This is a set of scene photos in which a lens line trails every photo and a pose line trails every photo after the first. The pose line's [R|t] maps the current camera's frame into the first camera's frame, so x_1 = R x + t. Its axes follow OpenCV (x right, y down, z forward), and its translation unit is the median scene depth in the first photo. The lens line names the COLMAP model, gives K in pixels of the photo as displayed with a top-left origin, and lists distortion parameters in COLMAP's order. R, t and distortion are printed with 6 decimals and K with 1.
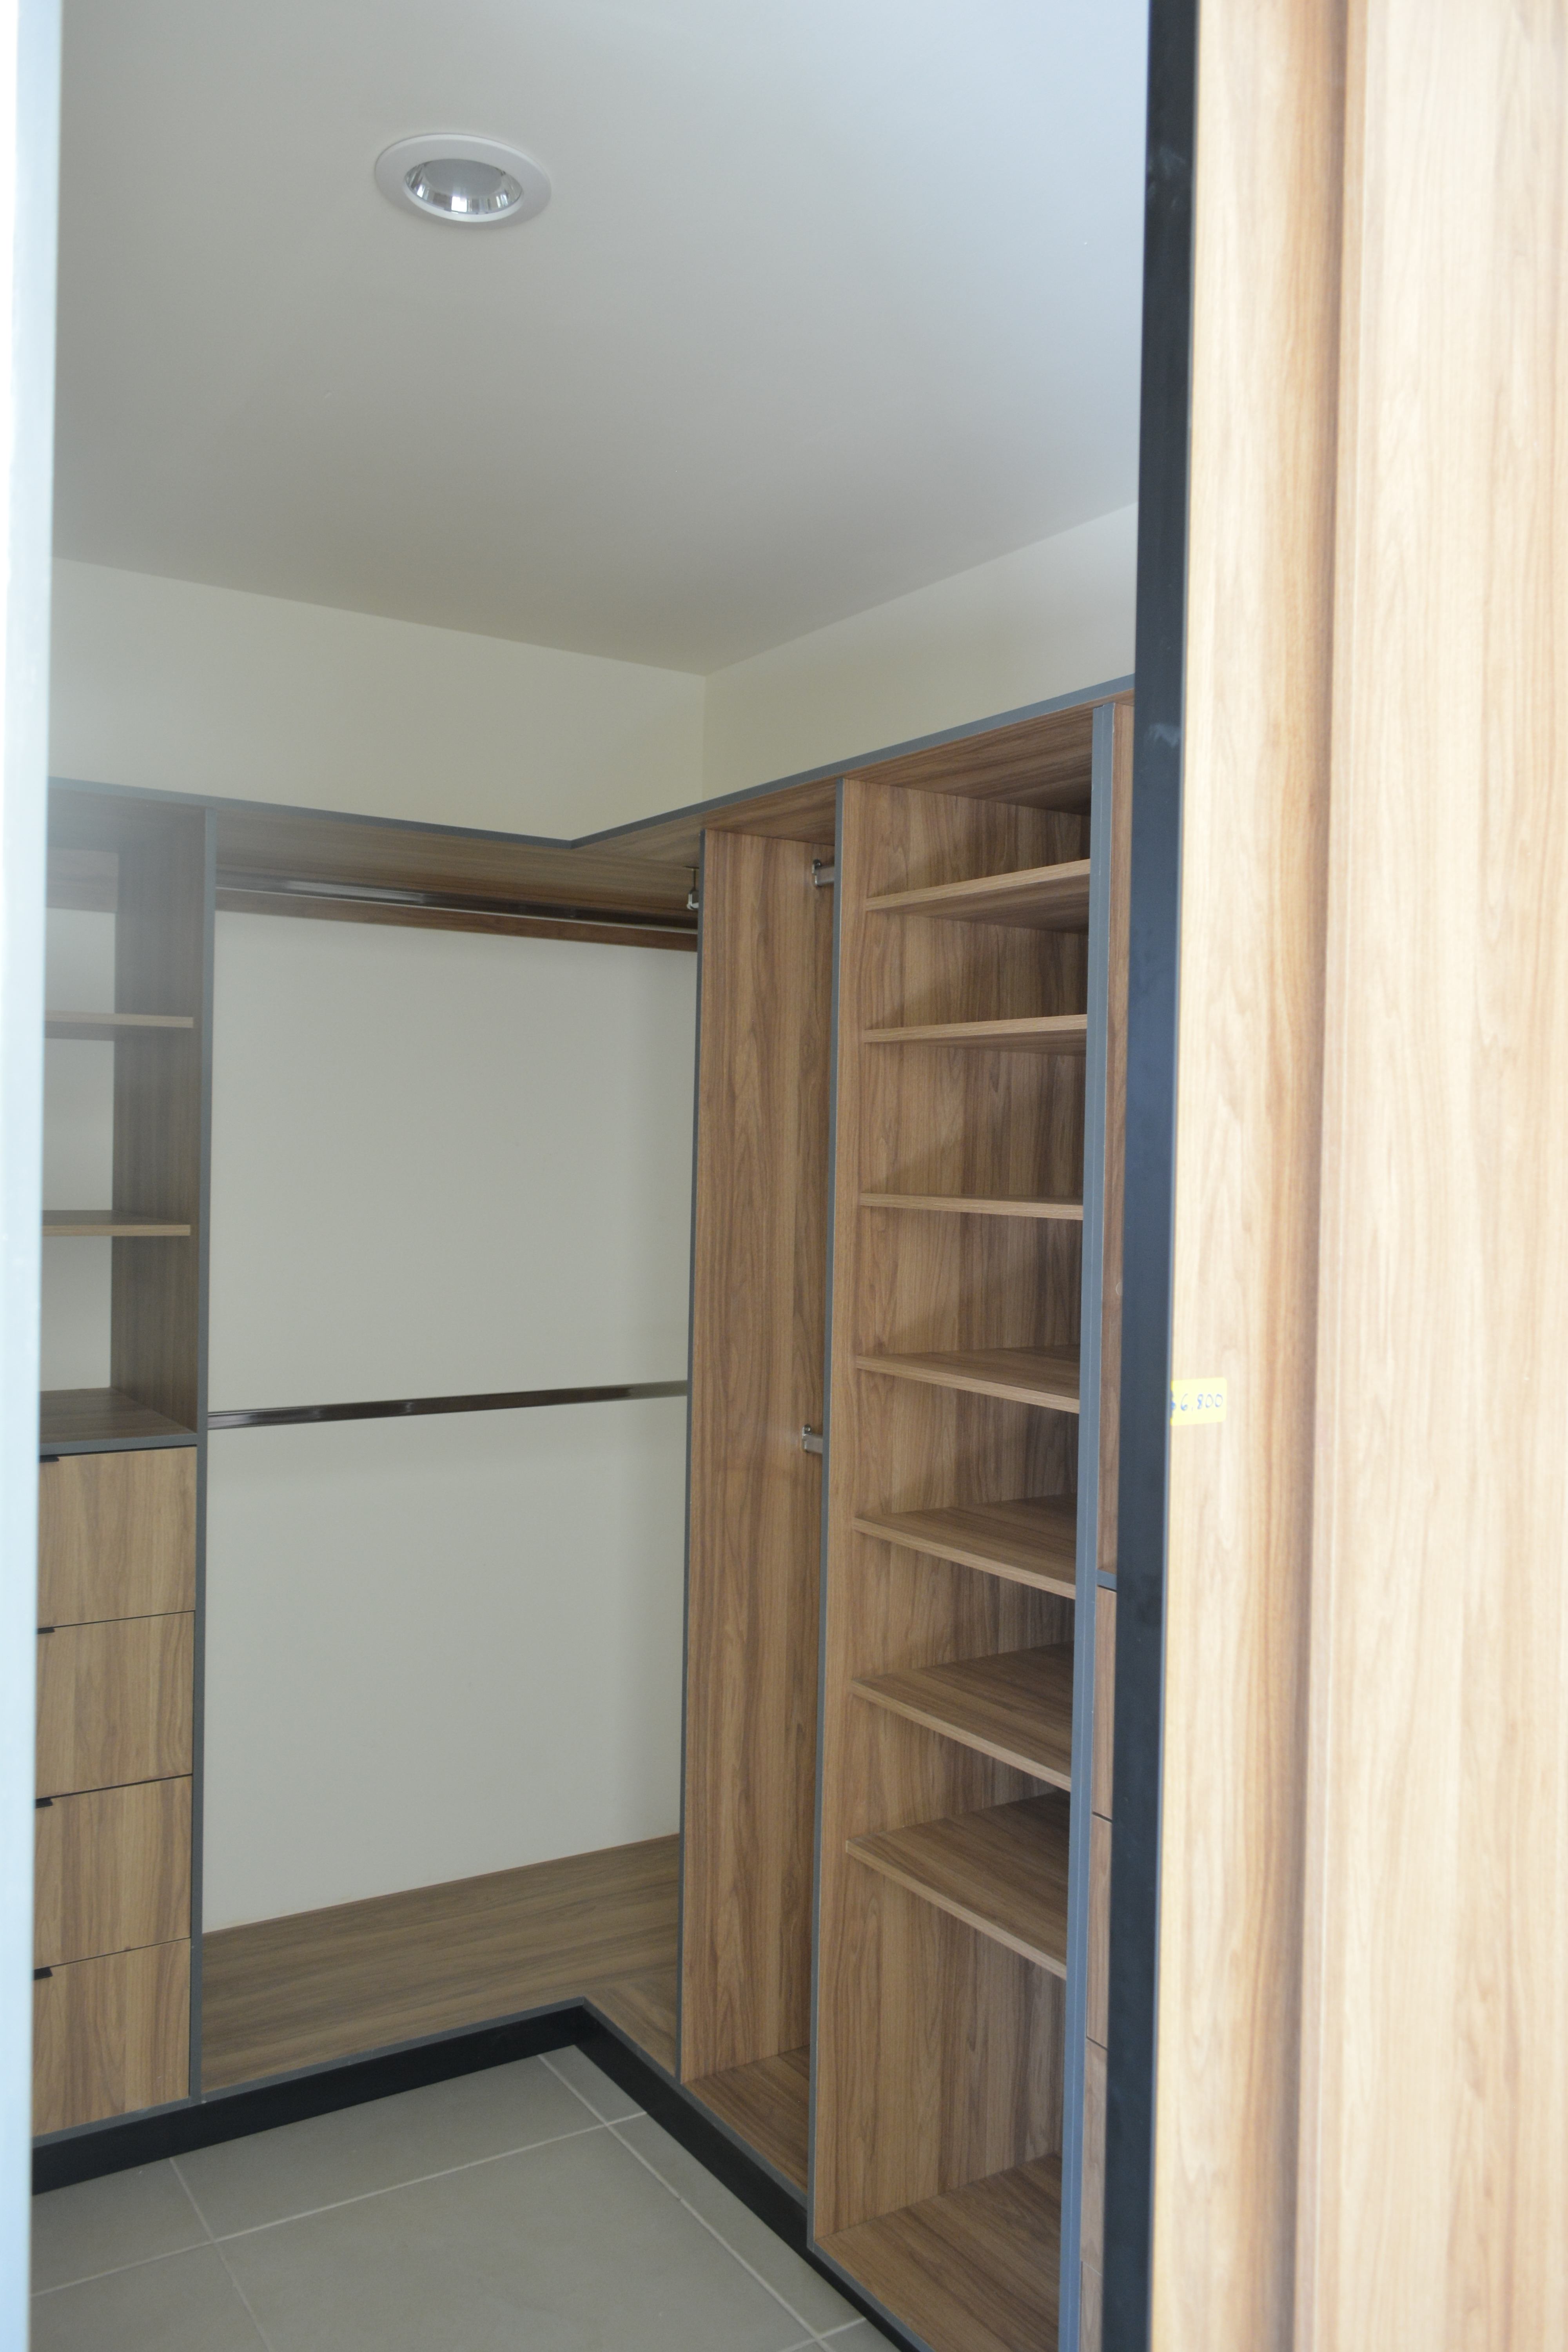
lens RADIAL K [[1831.5, 0, 794.4], [0, 1831.5, 1179.9], [0, 0, 1]] dist [-0.012999, 0.006025]
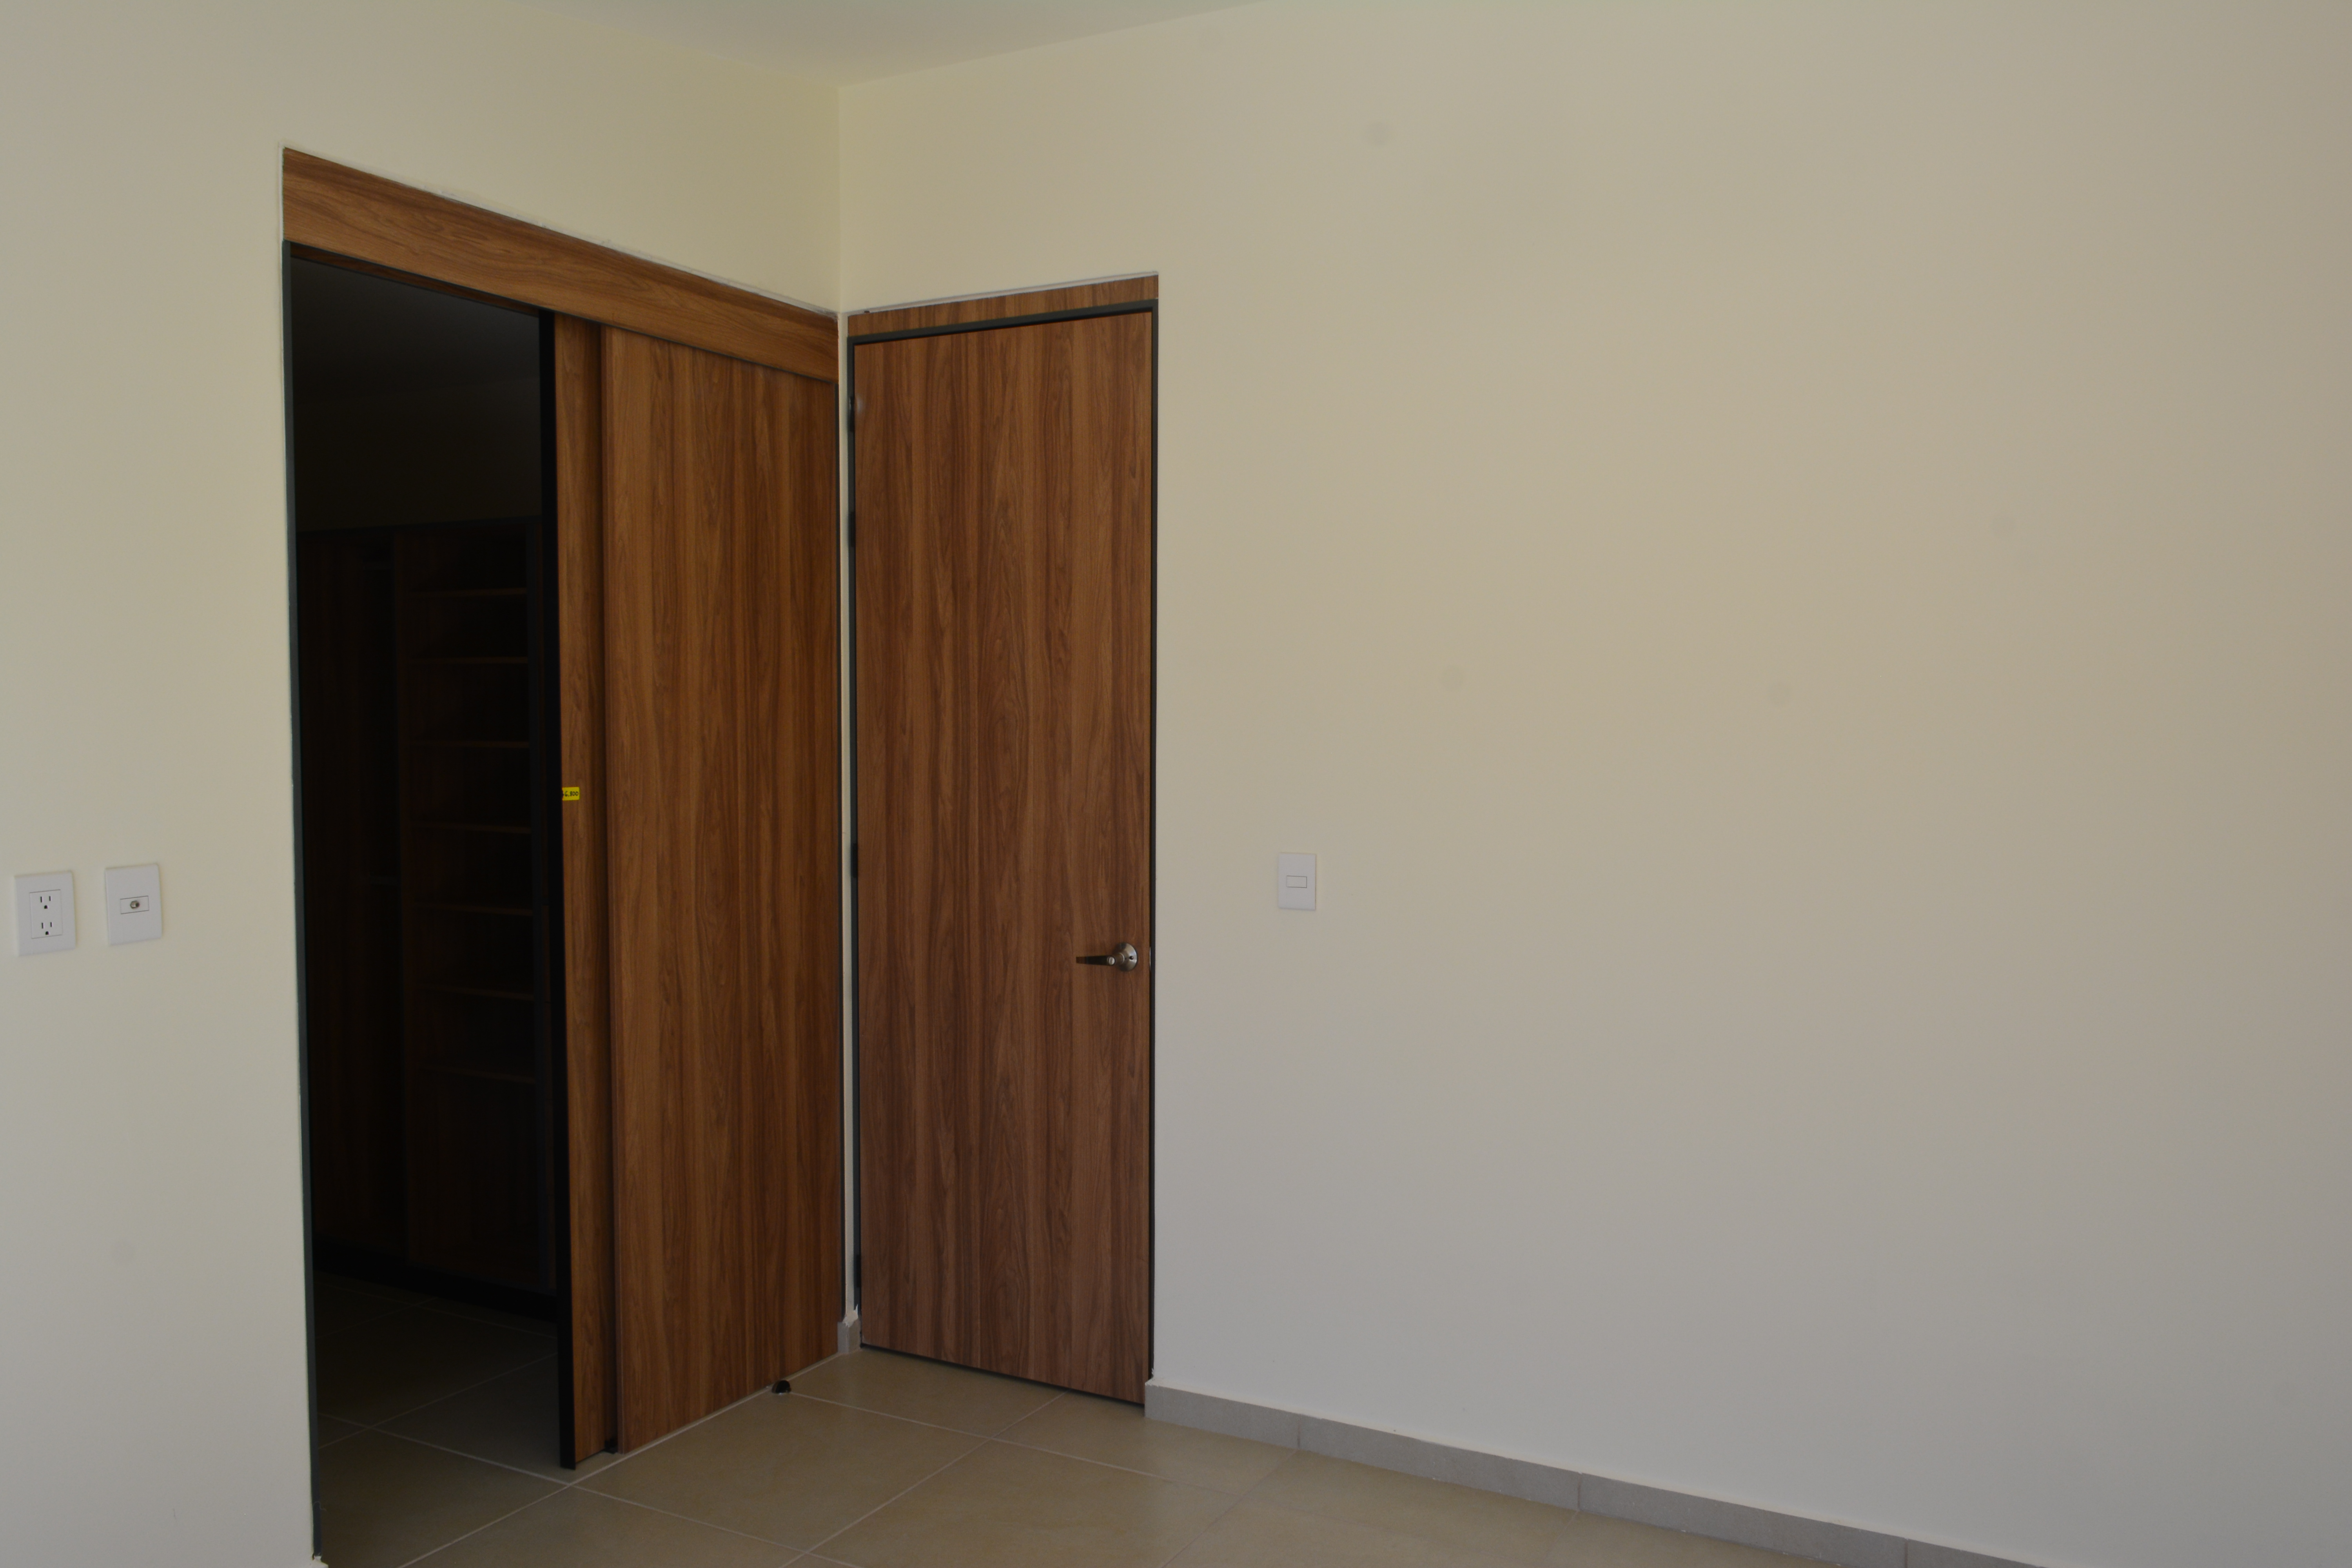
lens RADIAL K [[1831.5, 0, 1186.2], [0, 1831.5, 815.9], [0, 0, 1]] dist [-0.012999, 0.006025]
pose [[0.870446, -0.045116, 0.490192, -0.468047], [0.020151, 0.998222, 0.056092, -0.006146], [-0.491851, -0.038947, 0.869808, -2.611742]]
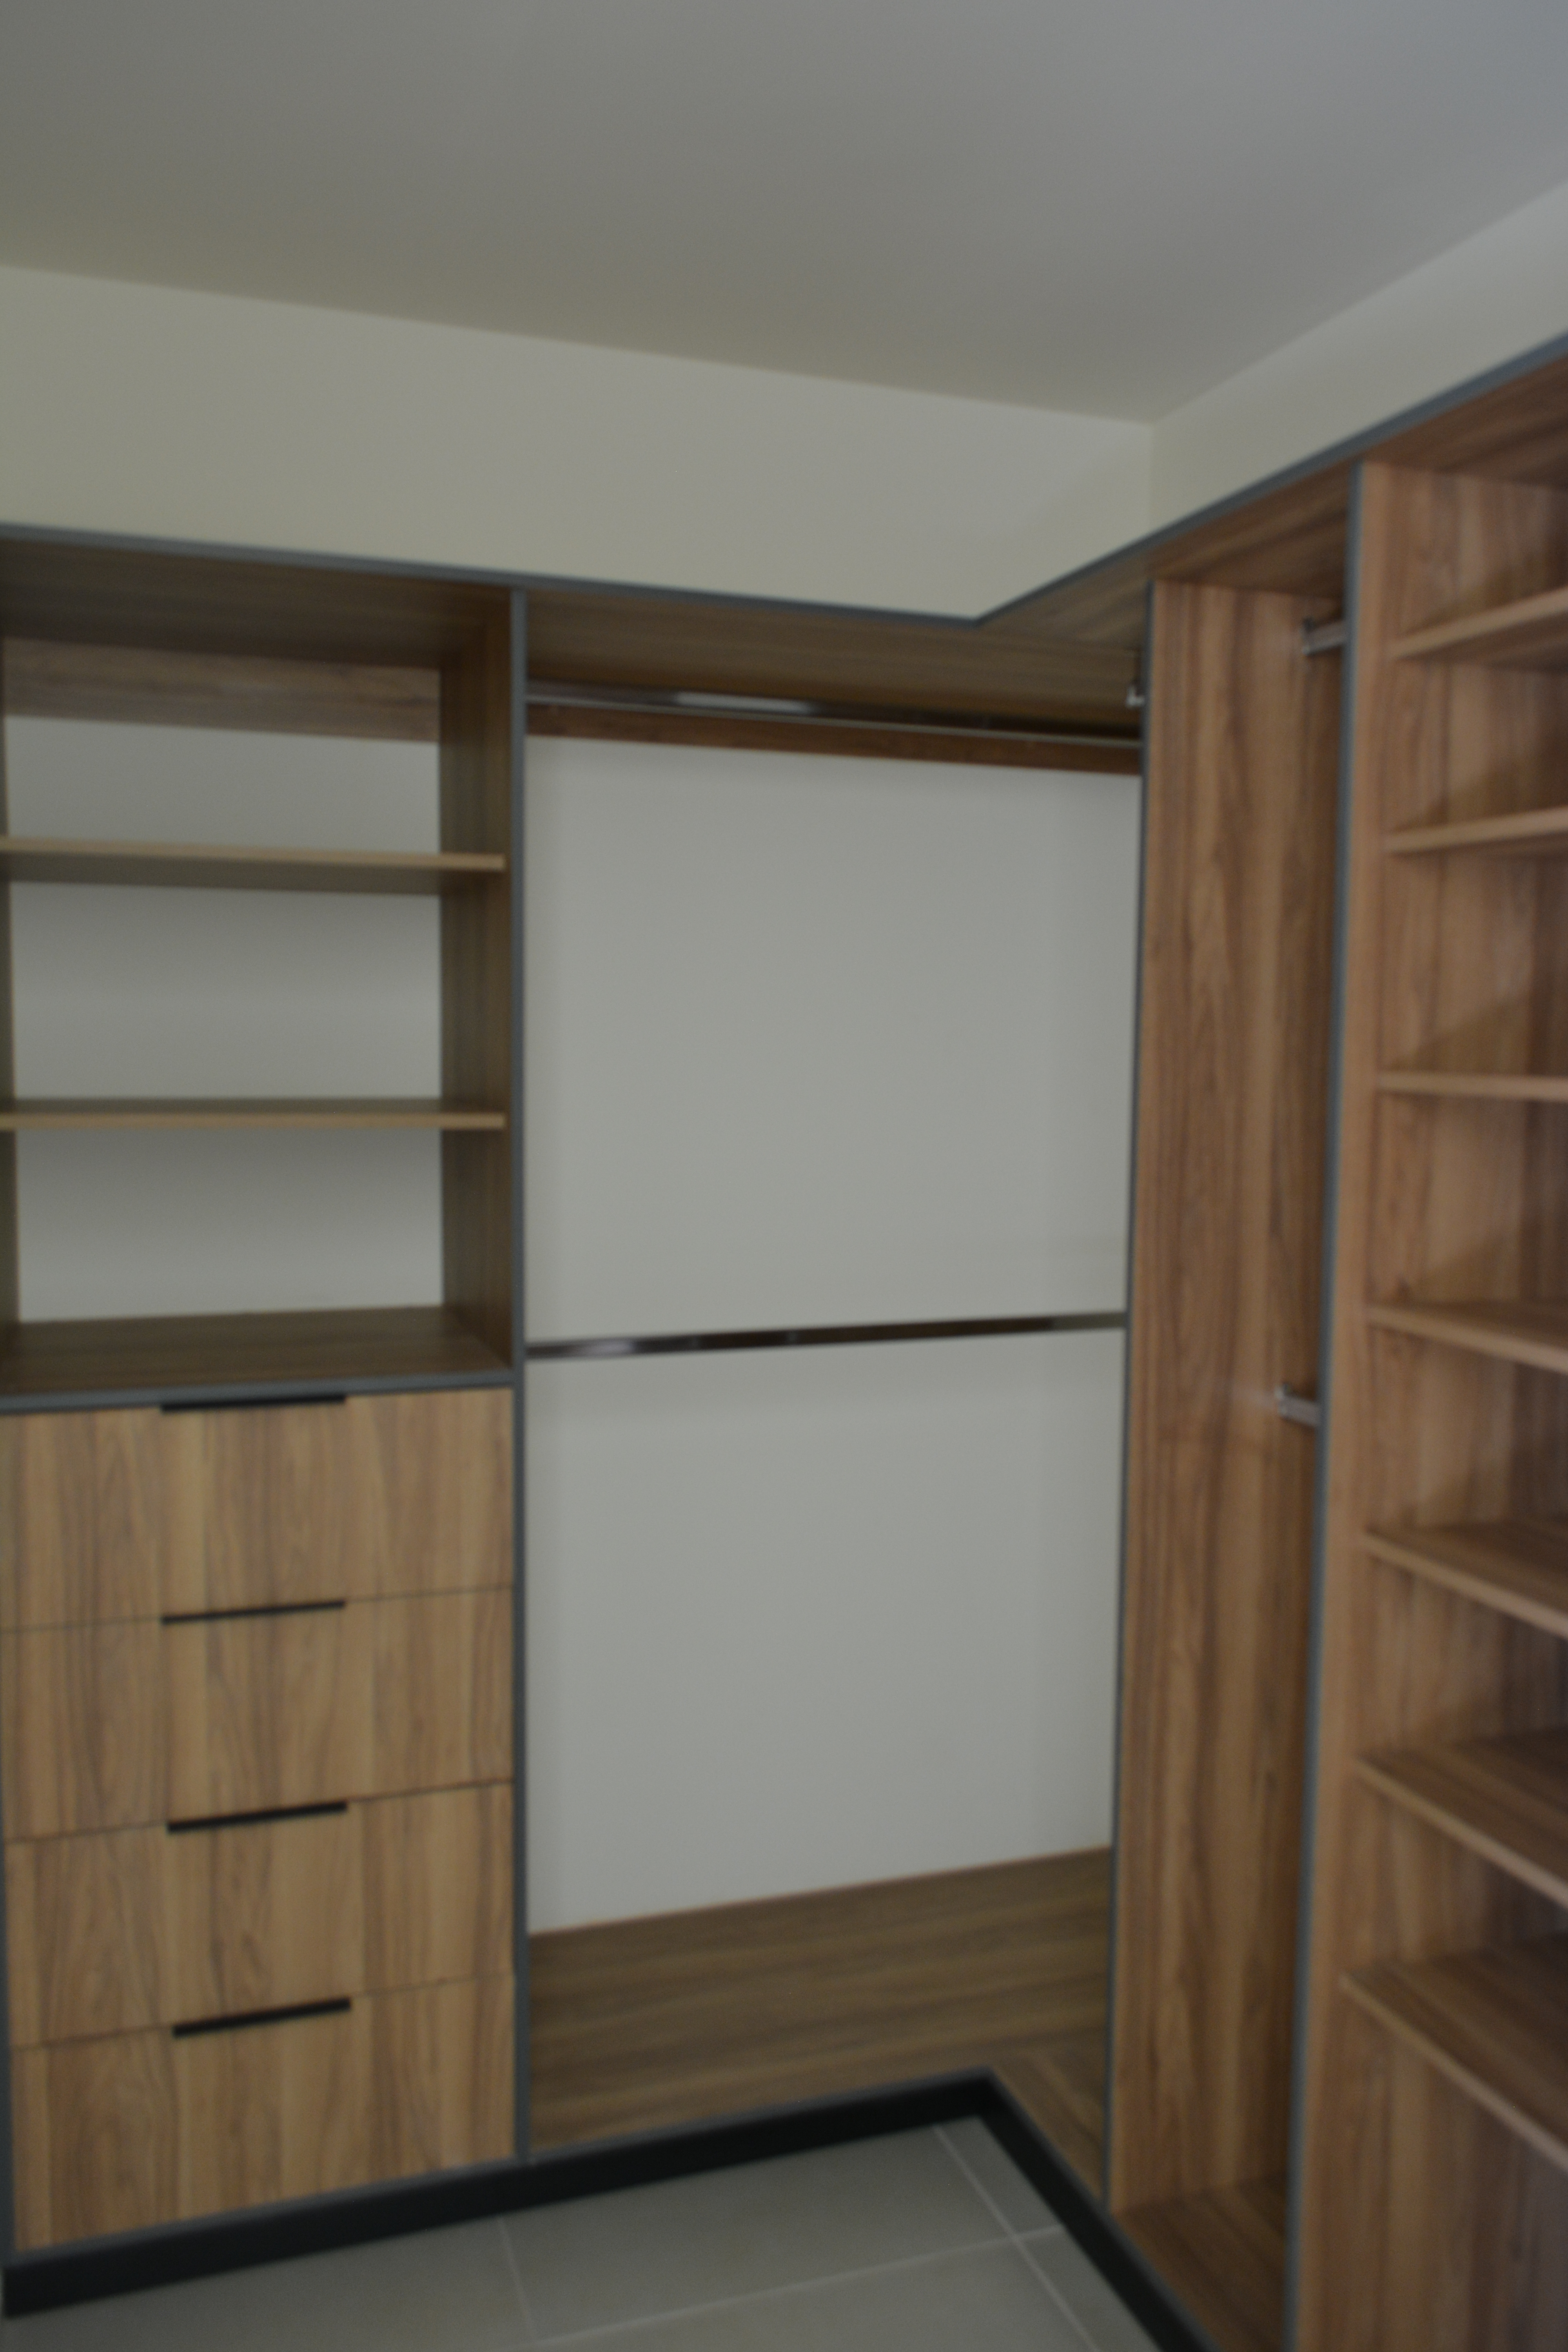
lens RADIAL K [[1831.5, 0, 808.2], [0, 1831.5, 1171.3], [0, 0, 1]] dist [-0.012999, 0.006025]
pose [[0.973781, 0.009686, -0.227283, -0.014128], [0.002964, 0.998468, 0.055253, 0.004976], [0.227470, -0.054478, 0.972260, 0.234848]]
